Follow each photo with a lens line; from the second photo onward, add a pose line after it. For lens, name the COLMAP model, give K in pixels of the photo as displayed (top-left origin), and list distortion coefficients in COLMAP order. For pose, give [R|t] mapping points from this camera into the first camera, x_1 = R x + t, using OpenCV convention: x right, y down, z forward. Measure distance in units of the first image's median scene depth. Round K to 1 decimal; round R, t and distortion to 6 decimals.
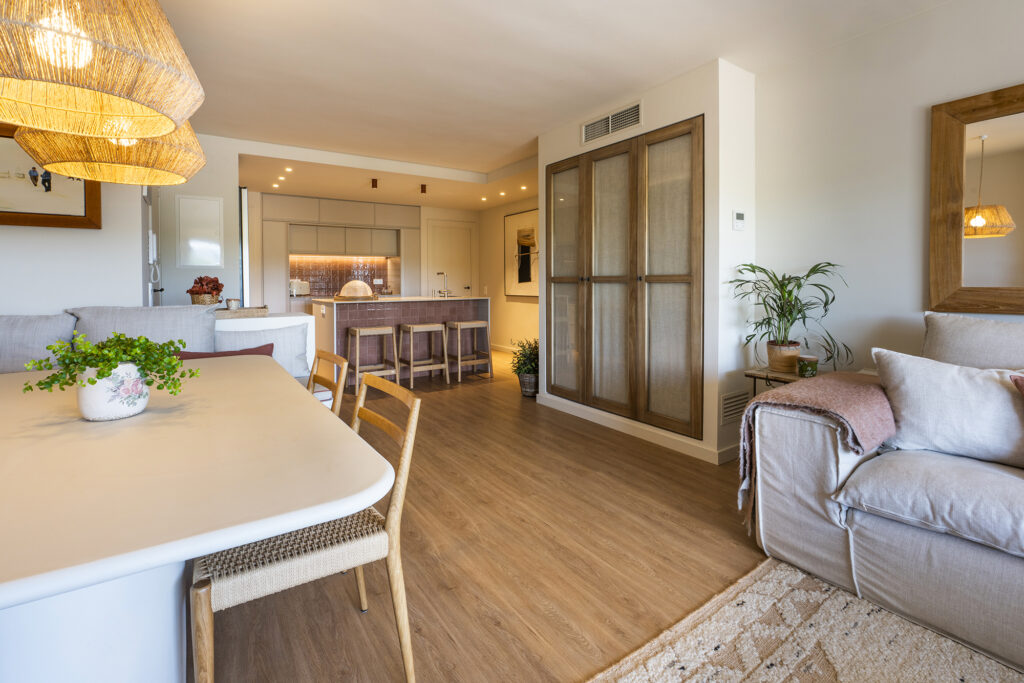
lens RADIAL K [[489.1, 0, 511.8], [0, 489.1, 288.2], [0, 0, 1]] dist [-0.002825, -0.000119]
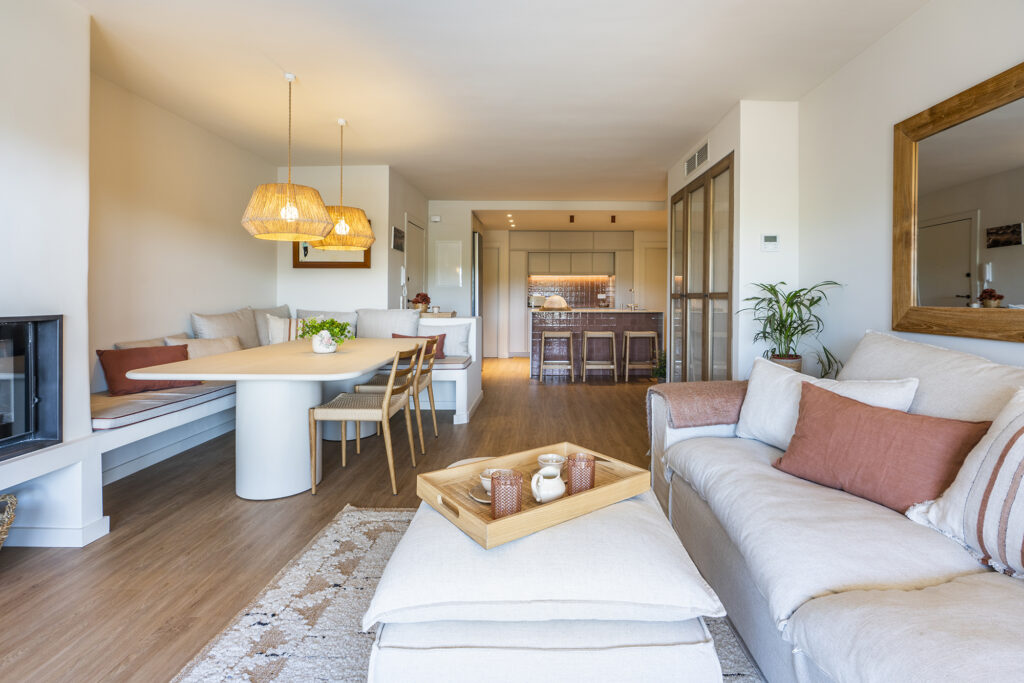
lens RADIAL K [[469.3, 0, 512.7], [0, 469.3, 303.7], [0, 0, 1]] dist [-0.027661, 0.000224]
pose [[0.820961, 0.015225, -0.570781, 0.566430], [-0.013460, 0.999883, 0.007311, -0.002766], [0.570826, 0.001681, 0.821069, -0.161459]]
